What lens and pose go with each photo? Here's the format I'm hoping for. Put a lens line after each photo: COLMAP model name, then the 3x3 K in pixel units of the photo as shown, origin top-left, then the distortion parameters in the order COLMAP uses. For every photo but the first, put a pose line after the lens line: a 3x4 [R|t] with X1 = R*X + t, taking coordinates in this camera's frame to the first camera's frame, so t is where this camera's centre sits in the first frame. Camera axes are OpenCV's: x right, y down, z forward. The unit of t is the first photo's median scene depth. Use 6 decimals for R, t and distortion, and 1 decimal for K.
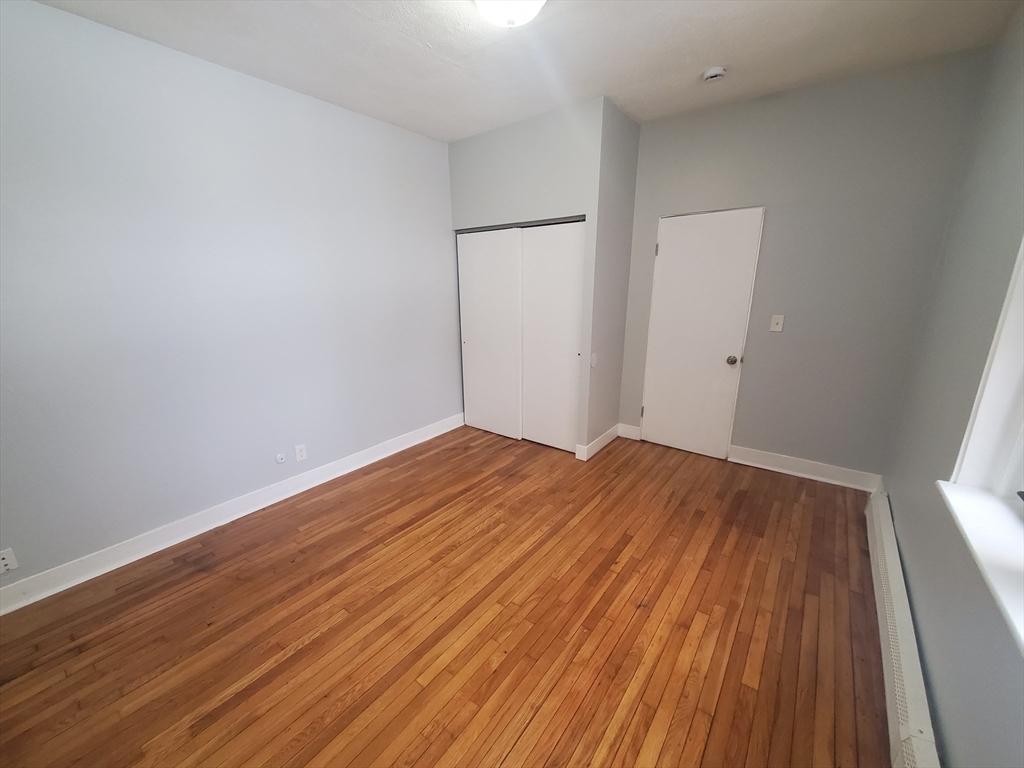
lens RADIAL K [[412.2, 0, 507.0], [0, 412.2, 405.2], [0, 0, 1]] dist [-0.000200, -0.000082]
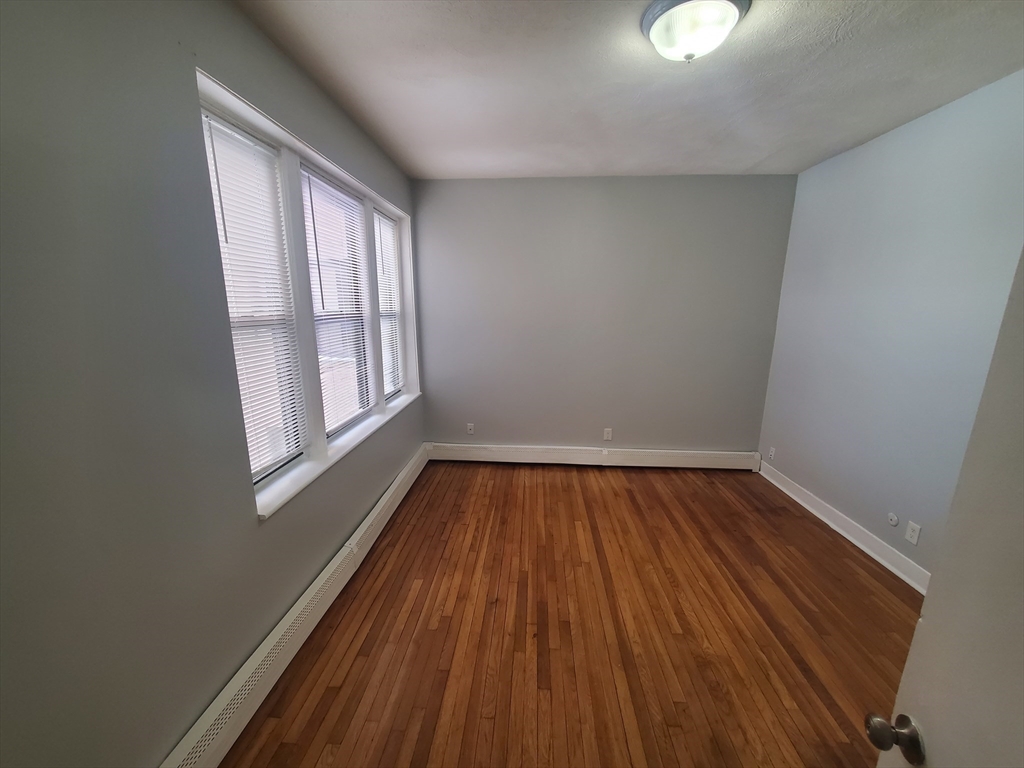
lens RADIAL K [[412.2, 0, 507.0], [0, 412.2, 405.2], [0, 0, 1]] dist [-0.000200, -0.000082]
pose [[-0.837581, 0.142740, -0.527336, 0.736395], [-0.146932, 0.870839, 0.469095, -0.485886], [0.526183, 0.470388, -0.708425, 1.398148]]
